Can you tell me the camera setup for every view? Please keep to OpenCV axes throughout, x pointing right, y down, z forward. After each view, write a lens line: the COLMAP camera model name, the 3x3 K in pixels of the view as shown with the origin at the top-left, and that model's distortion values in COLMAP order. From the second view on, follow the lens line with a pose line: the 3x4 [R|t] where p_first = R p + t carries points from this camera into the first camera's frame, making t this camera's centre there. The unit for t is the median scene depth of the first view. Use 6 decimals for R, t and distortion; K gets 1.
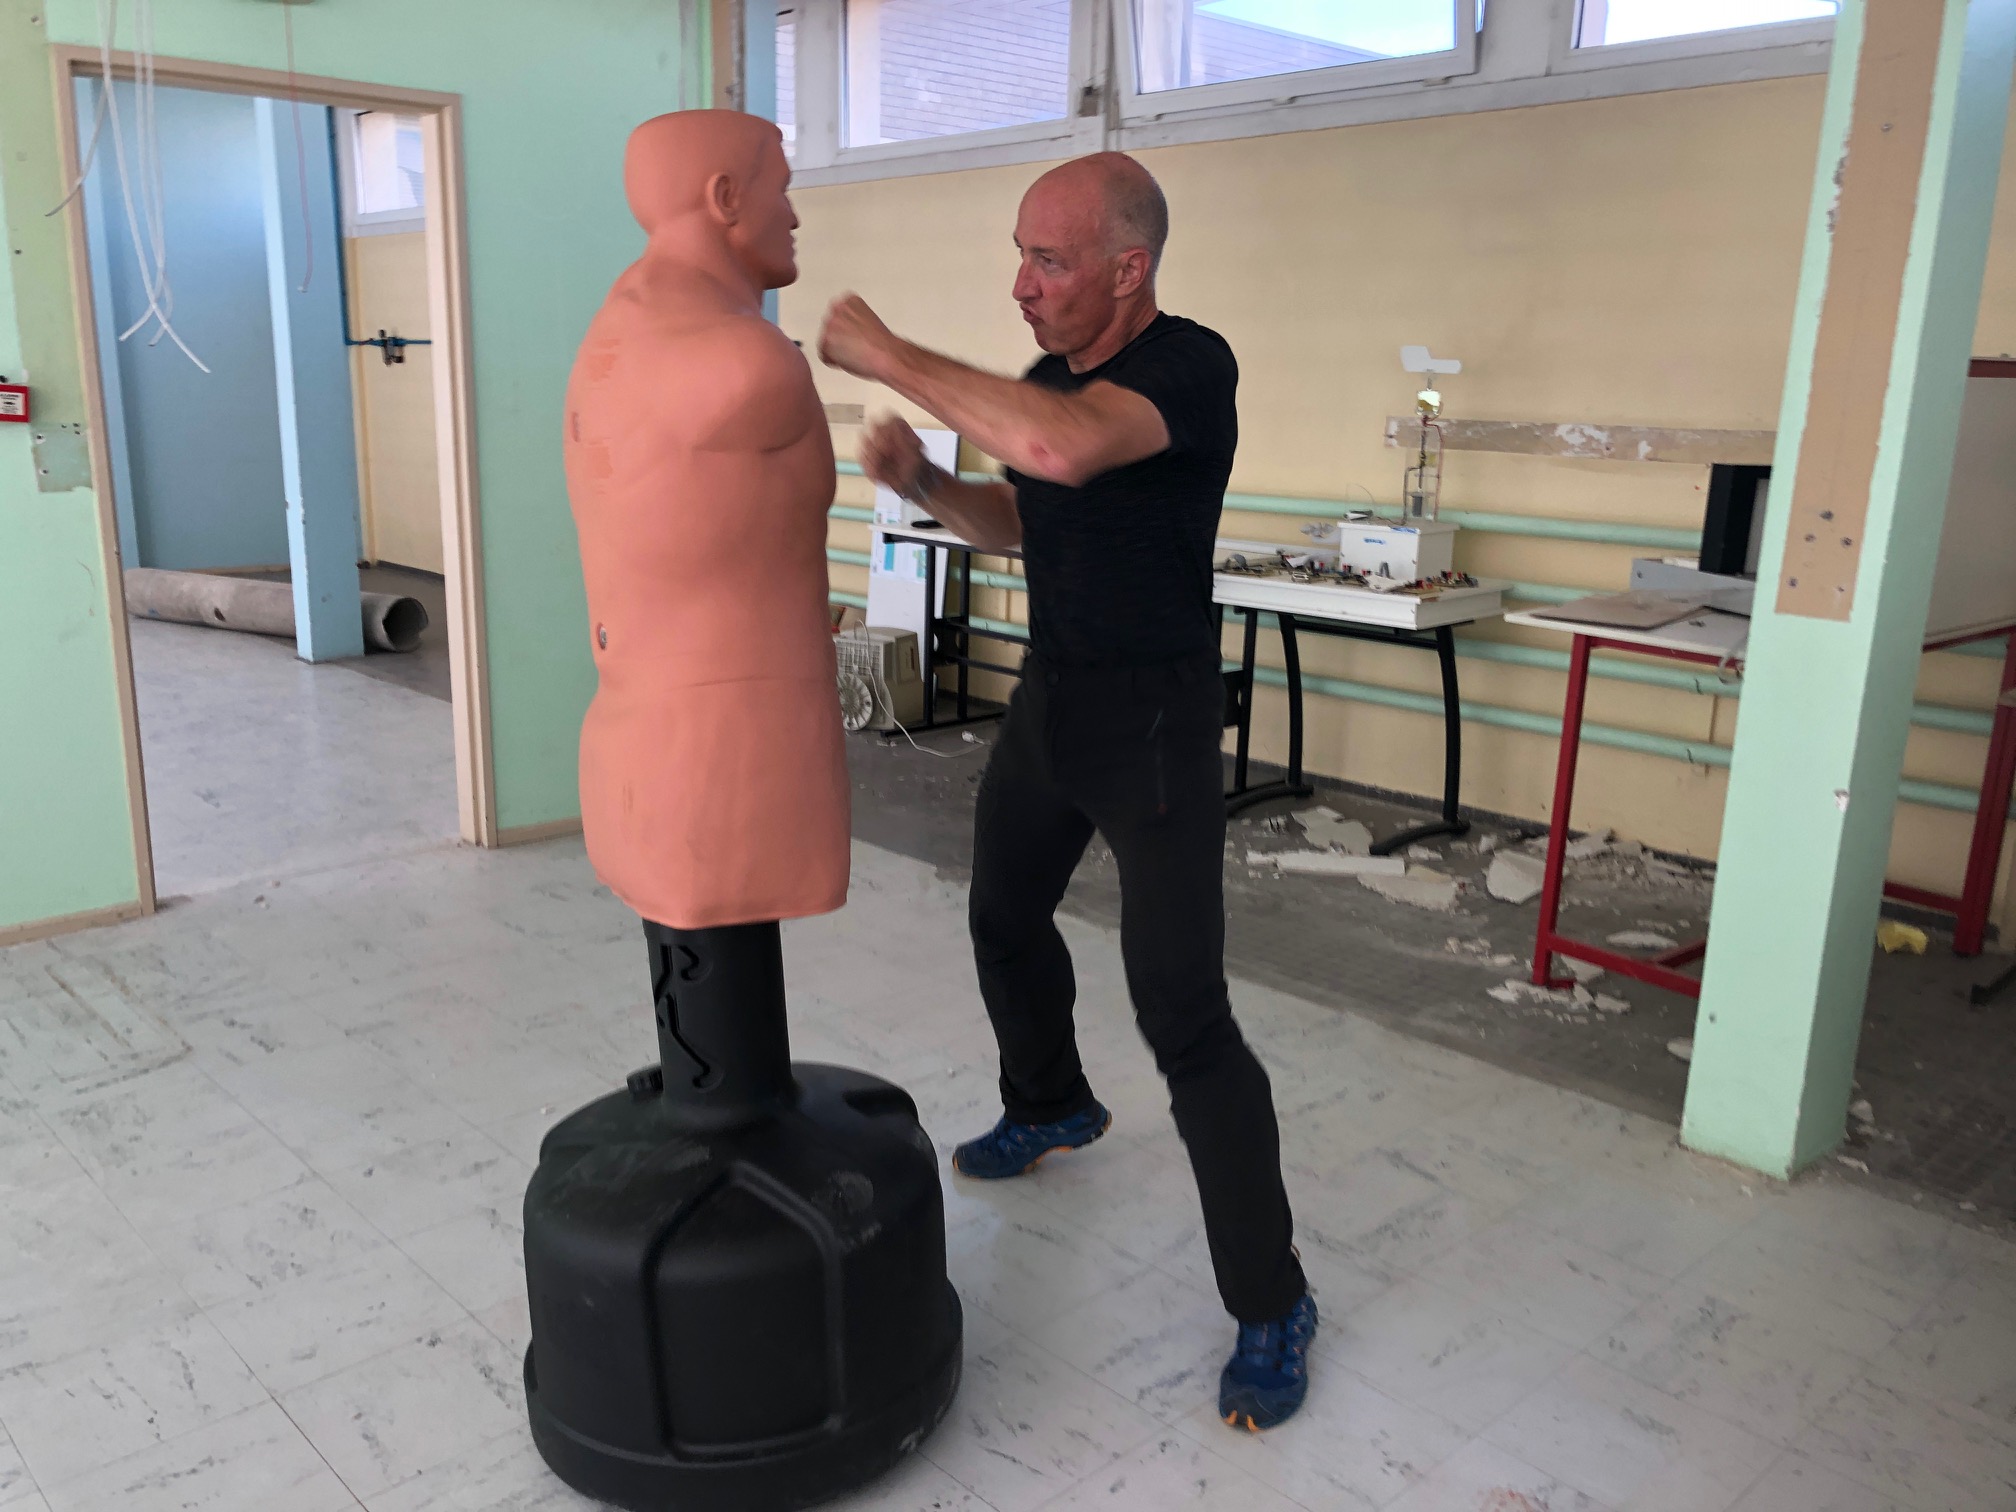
lens RADIAL K [[1661.0, 0, 1008.0], [0, 1661.0, 756.0], [0, 0, 1]] dist [0.006576, -0.009103]
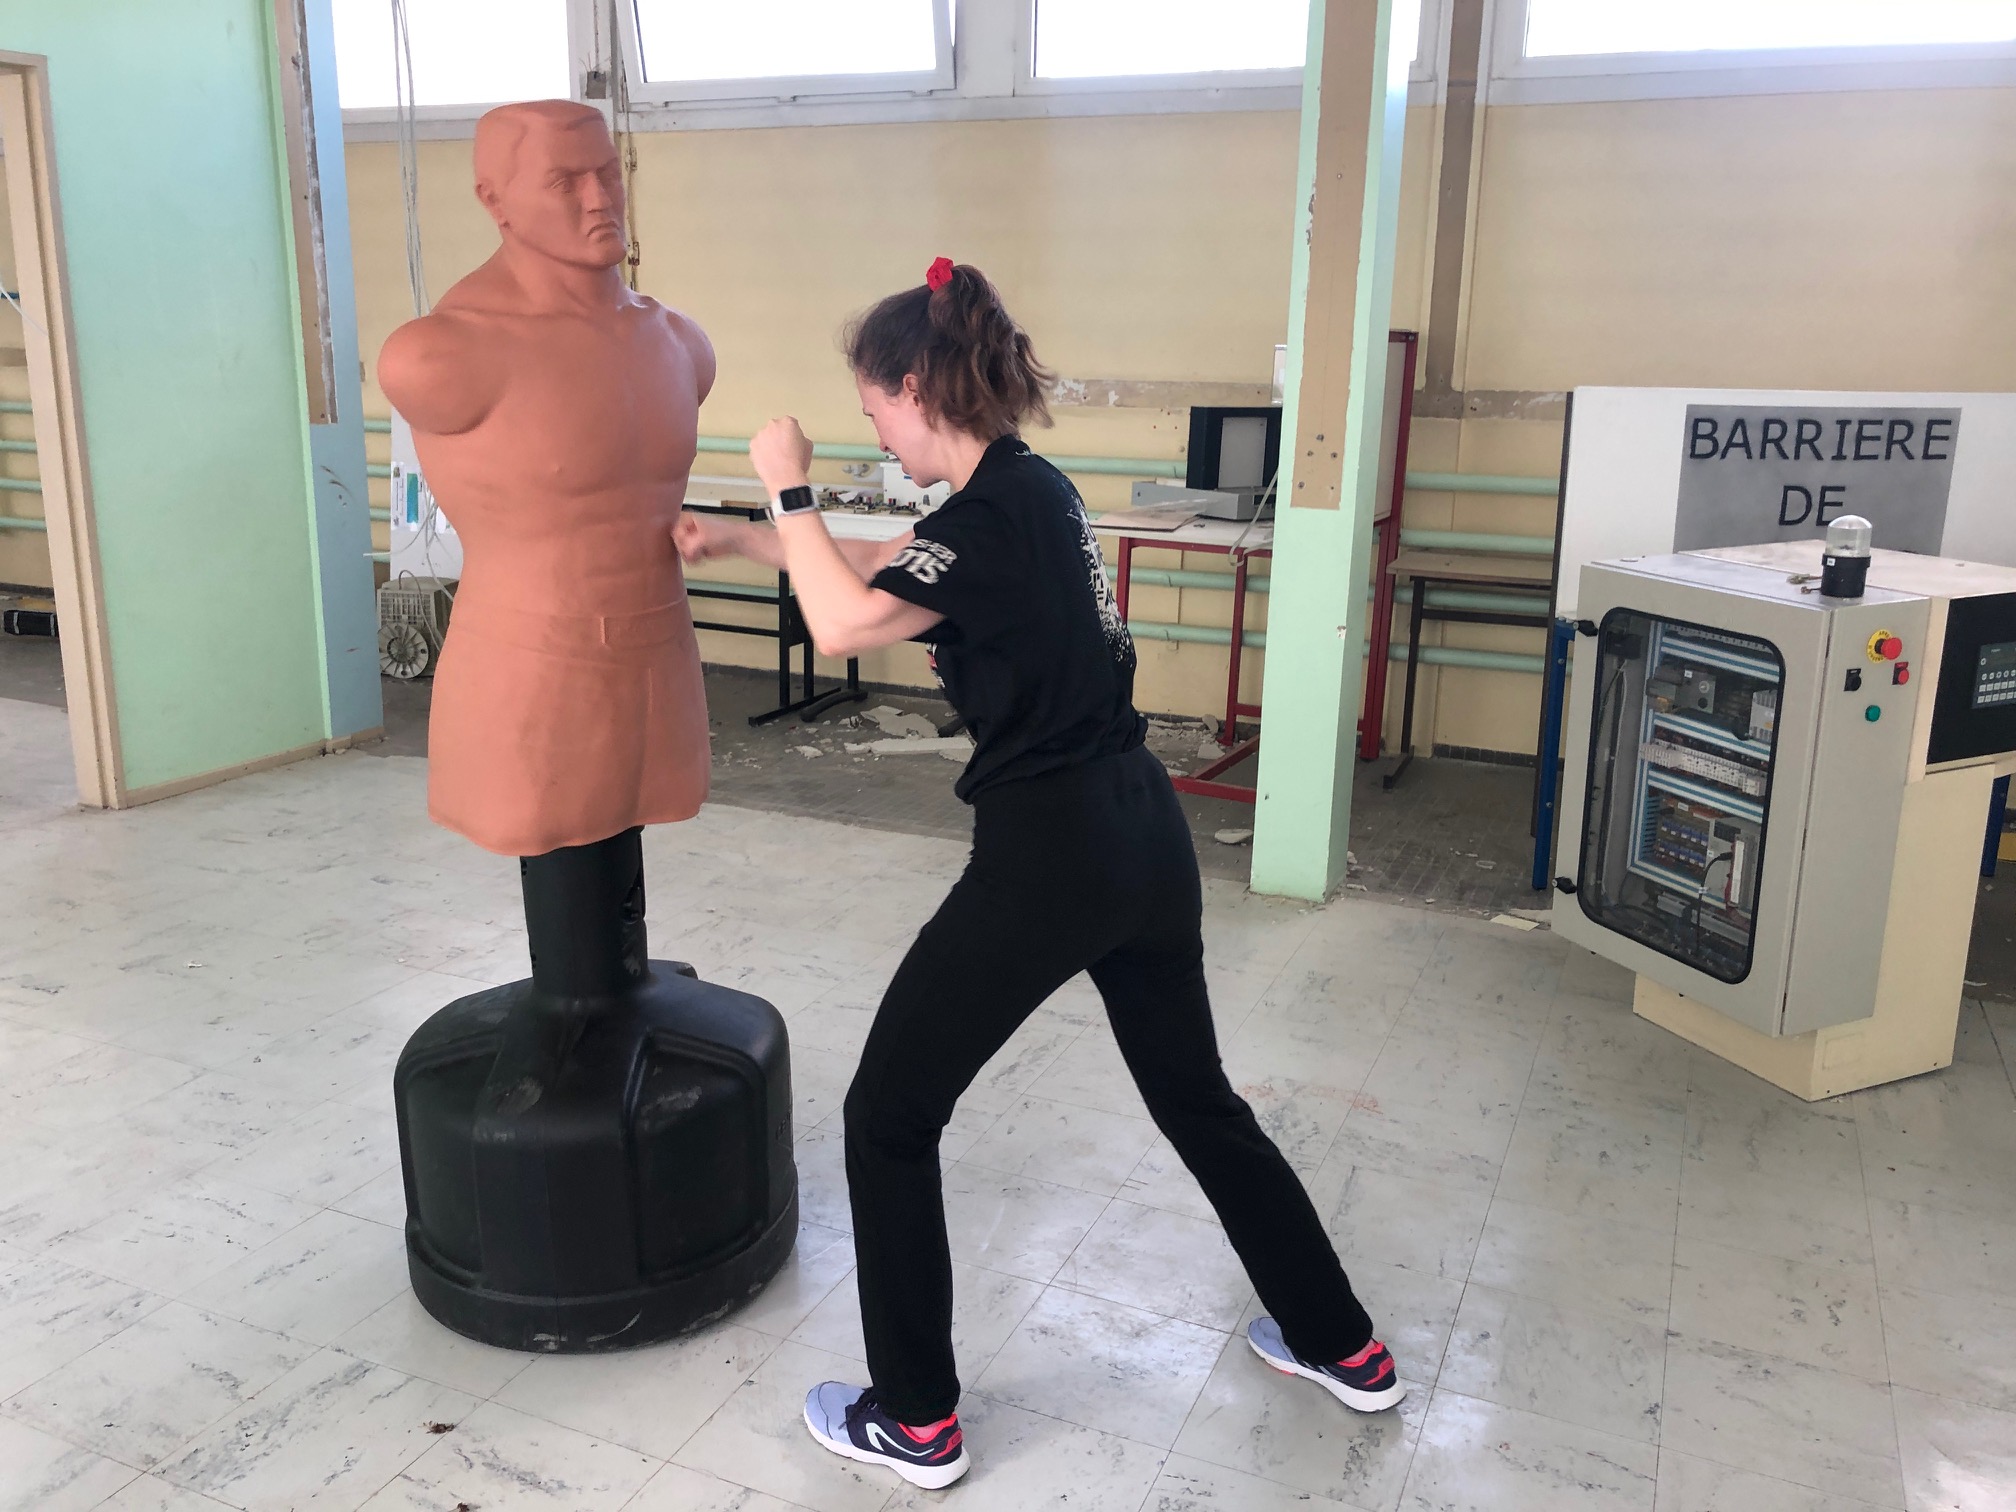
lens RADIAL K [[1769.7, 0, 1008.0], [0, 1769.7, 756.0], [0, 0, 1]] dist [-0.000778, 0.016329]
pose [[0.906092, -0.094743, 0.412337, -0.272876], [0.090813, 0.995441, 0.029165, 0.040985], [-0.413220, 0.011019, 0.910565, -0.194439]]
